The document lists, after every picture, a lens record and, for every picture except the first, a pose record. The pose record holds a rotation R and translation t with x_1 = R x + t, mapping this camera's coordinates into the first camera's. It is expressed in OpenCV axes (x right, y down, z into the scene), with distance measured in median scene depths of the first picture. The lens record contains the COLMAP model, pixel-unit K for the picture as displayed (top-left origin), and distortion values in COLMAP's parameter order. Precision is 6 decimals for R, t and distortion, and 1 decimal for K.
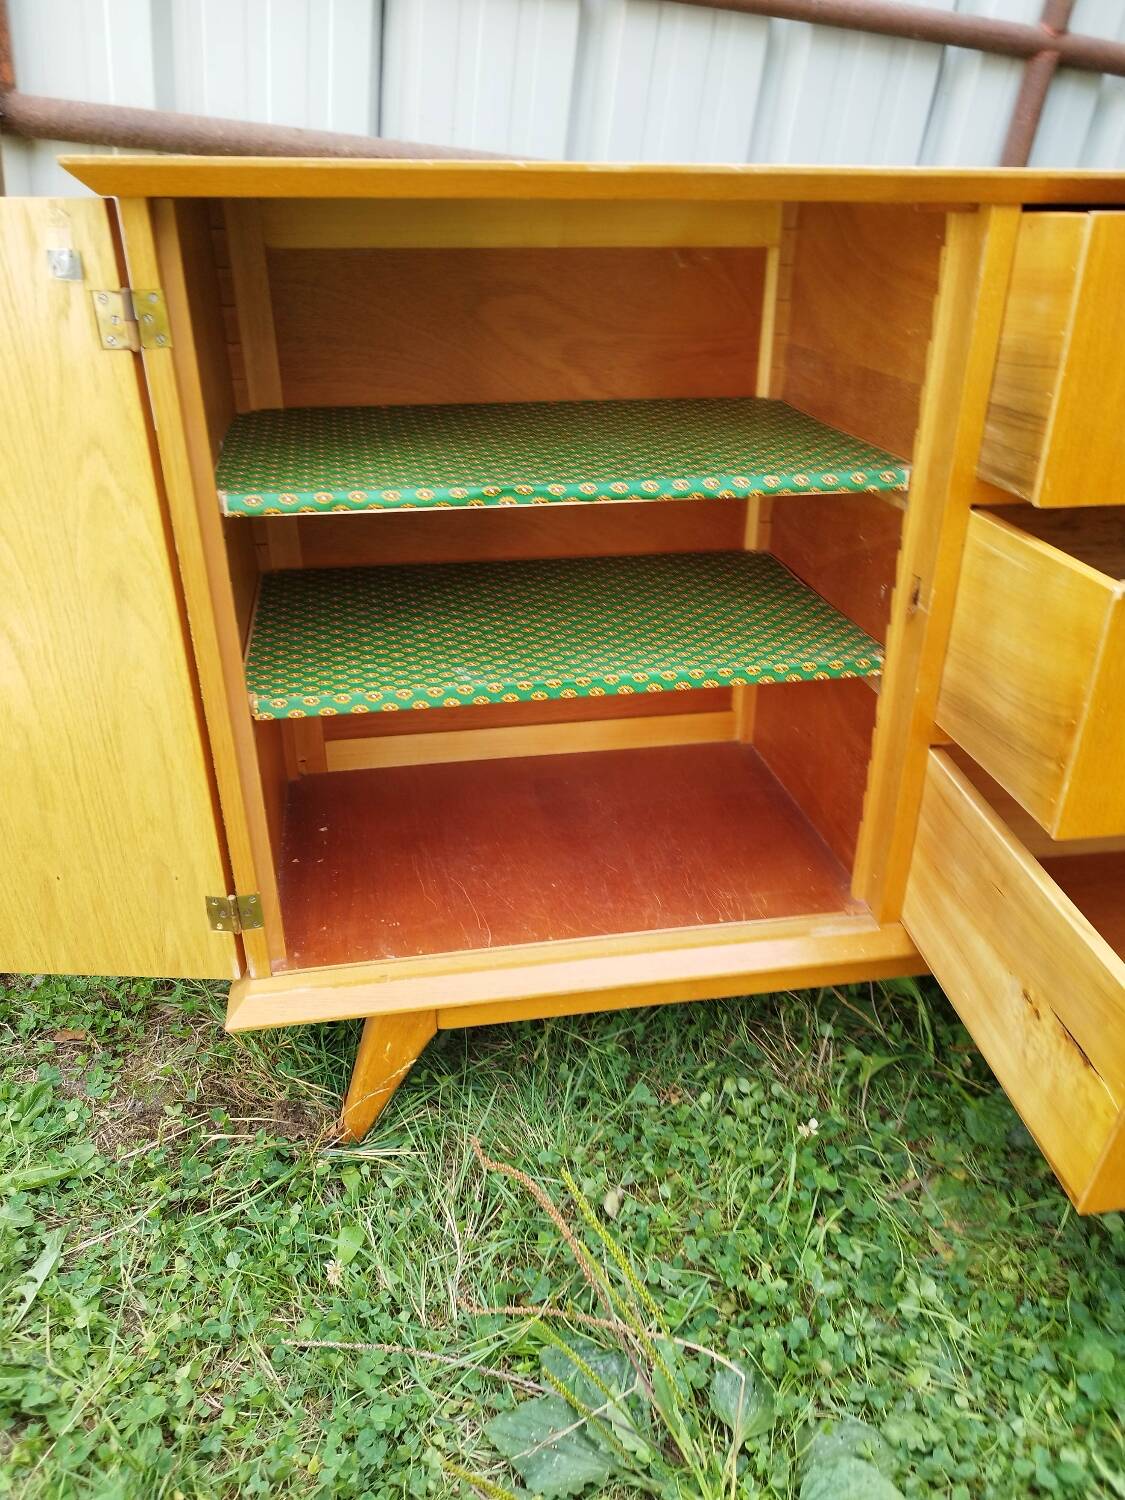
lens RADIAL K [[1080.5, 0, 558.0], [0, 1080.5, 747.8], [0, 0, 1]] dist [0.022524, -0.027330]
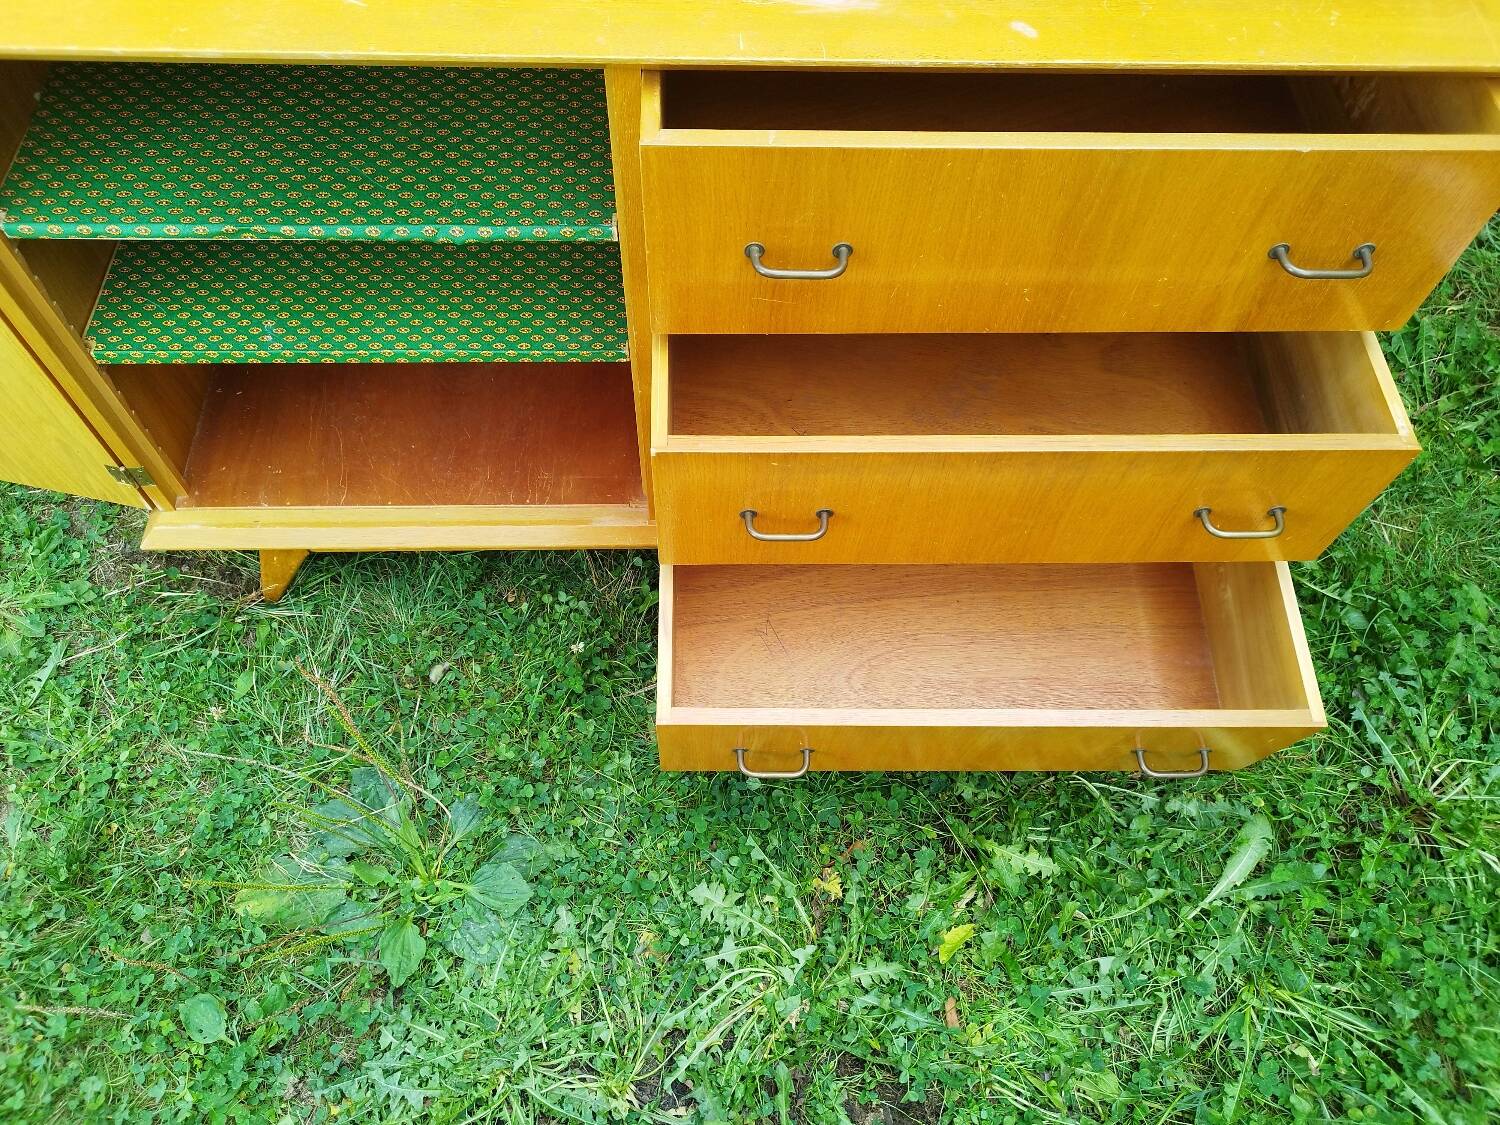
lens RADIAL K [[1080.5, 0, 754.5], [0, 1080.5, 542.2], [0, 0, 1]] dist [0.022524, -0.027330]
pose [[0.989129, 0.141004, -0.041737, 0.505842], [-0.098491, 0.846006, 0.523997, -0.527670], [0.109195, -0.514190, 0.850697, -0.092210]]
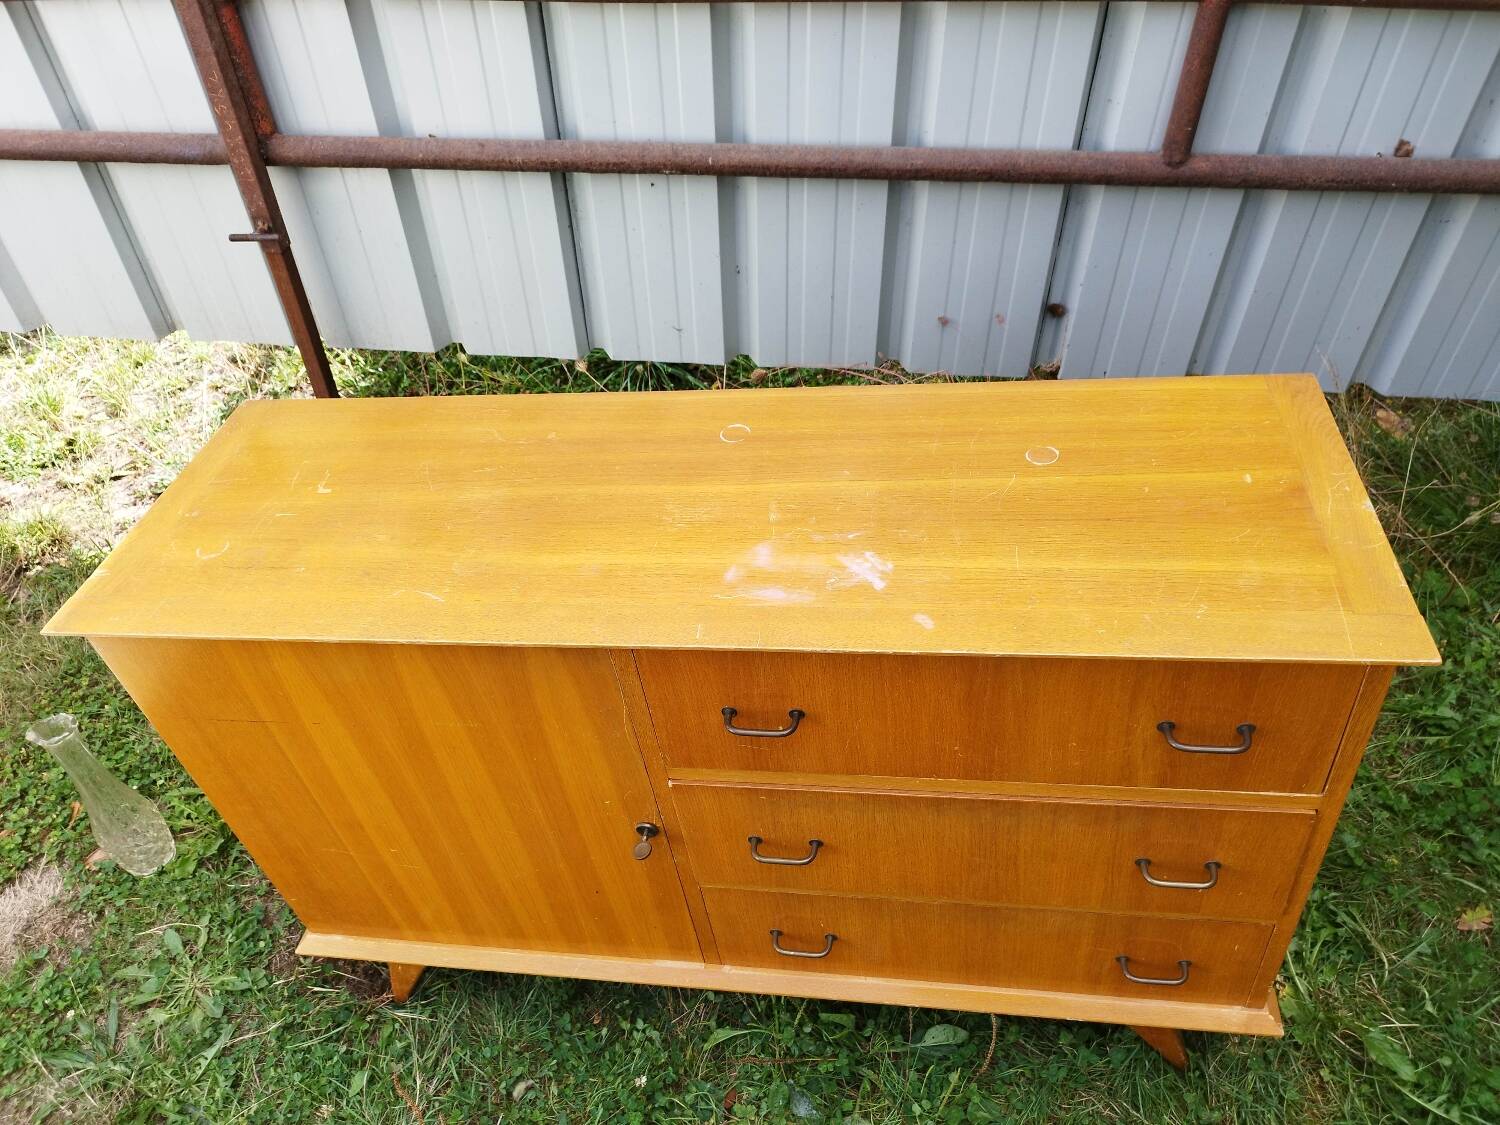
lens RADIAL K [[1080.5, 0, 753.6], [0, 1080.5, 549.6], [0, 0, 1]] dist [0.022524, -0.027330]
pose [[0.940070, 0.121618, -0.318555, 0.779560], [-0.035168, 0.963829, 0.264190, -0.769853], [0.339163, -0.237154, 0.910344, -0.135619]]
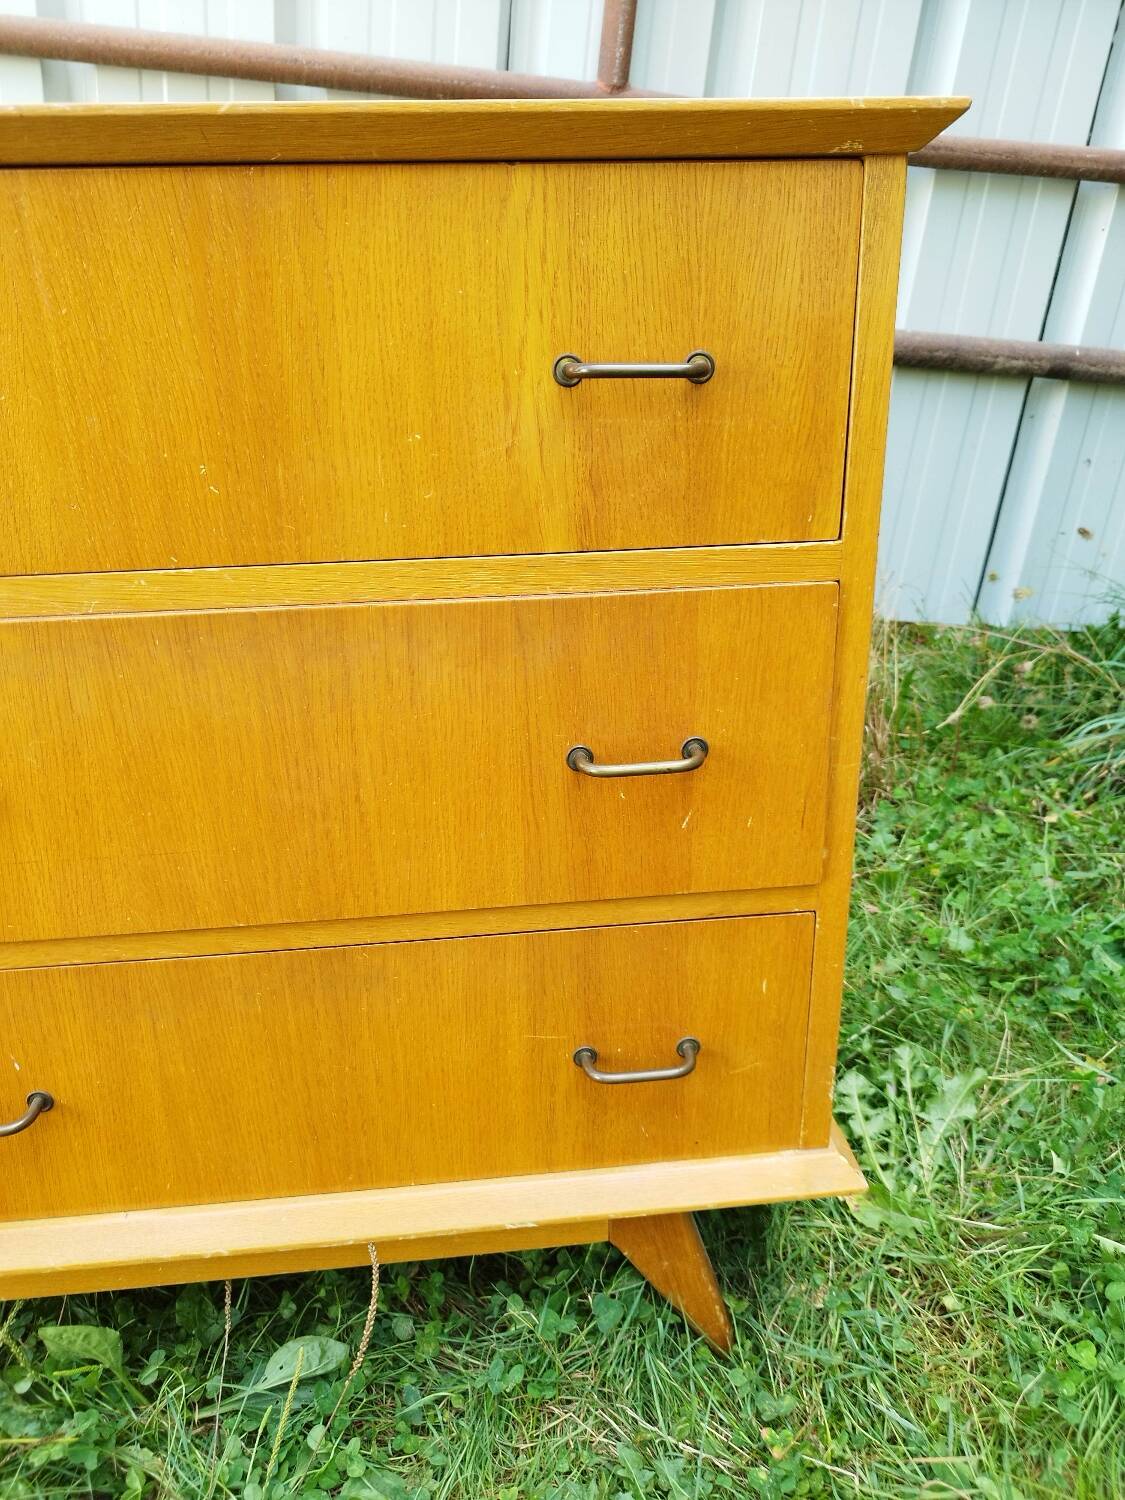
lens RADIAL K [[1080.5, 0, 571.4], [0, 1080.5, 745.9], [0, 0, 1]] dist [0.022524, -0.027330]
pose [[0.997060, 0.006330, -0.076358, 0.887350], [-0.014394, 0.994312, -0.105526, -0.088240], [0.075256, 0.106315, 0.991481, 0.347609]]
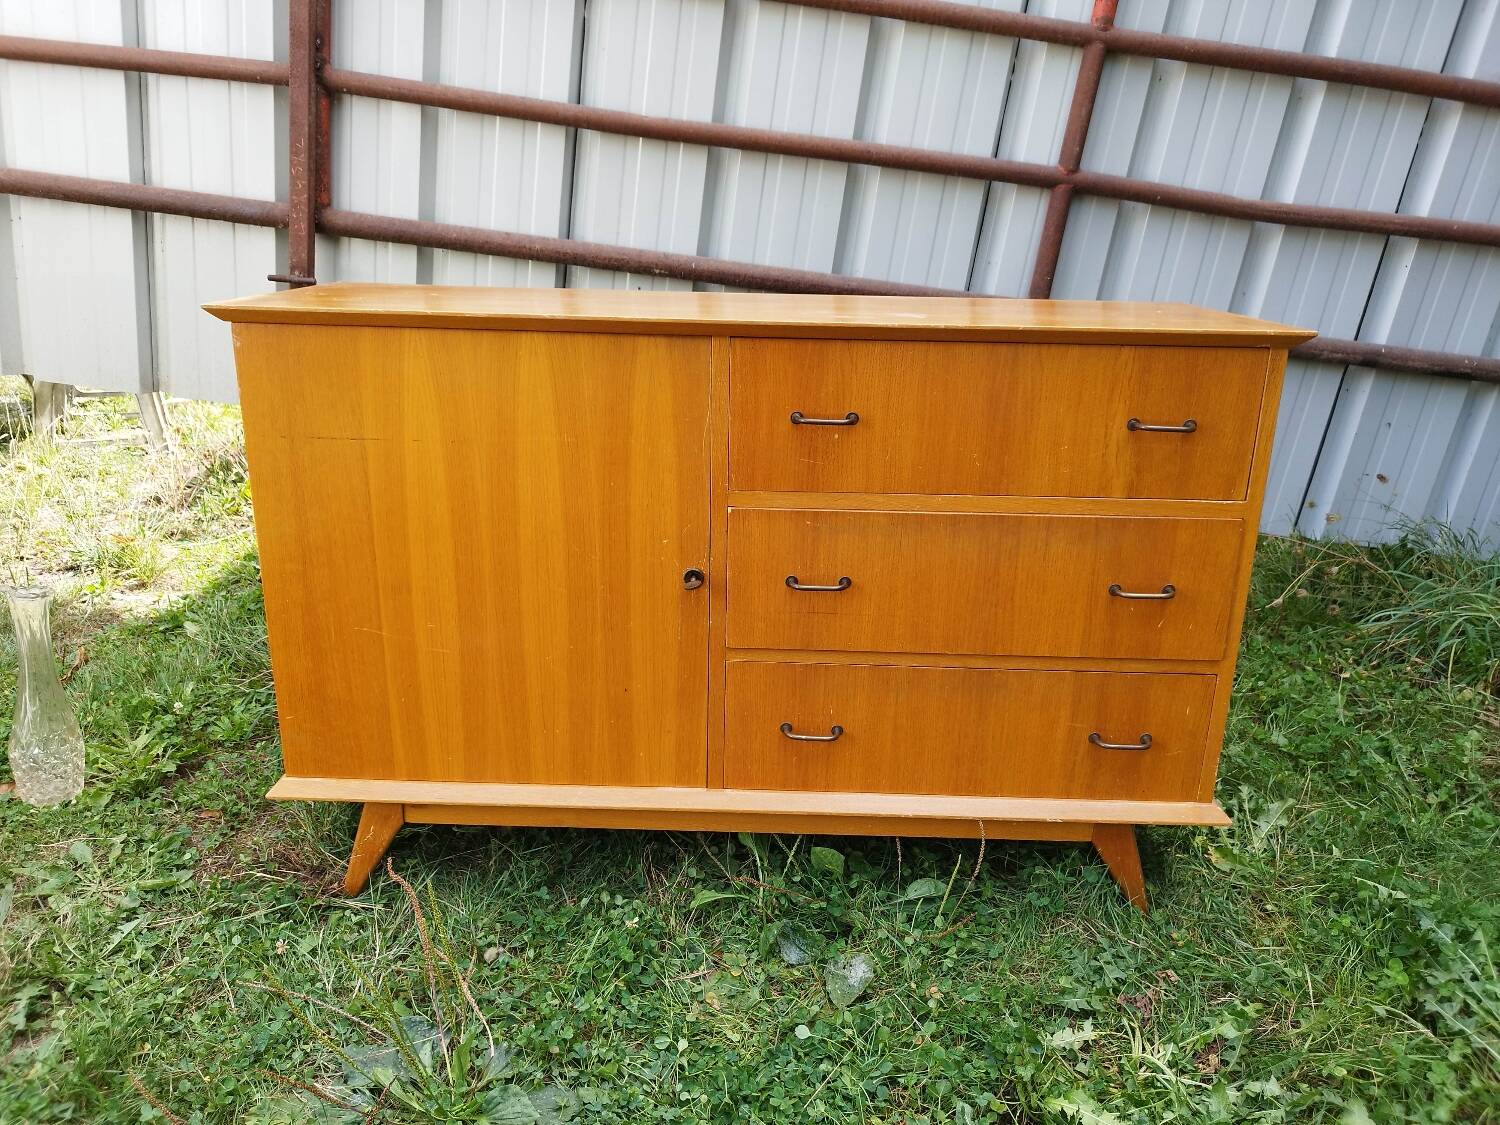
lens RADIAL K [[1080.5, 0, 752.1], [0, 1080.5, 549.5], [0, 0, 1]] dist [0.022524, -0.027330]
pose [[0.981582, 0.077414, -0.174654, 0.617980], [-0.106069, 0.981204, -0.161211, 0.079837], [0.158891, 0.176767, 0.971343, -0.481457]]
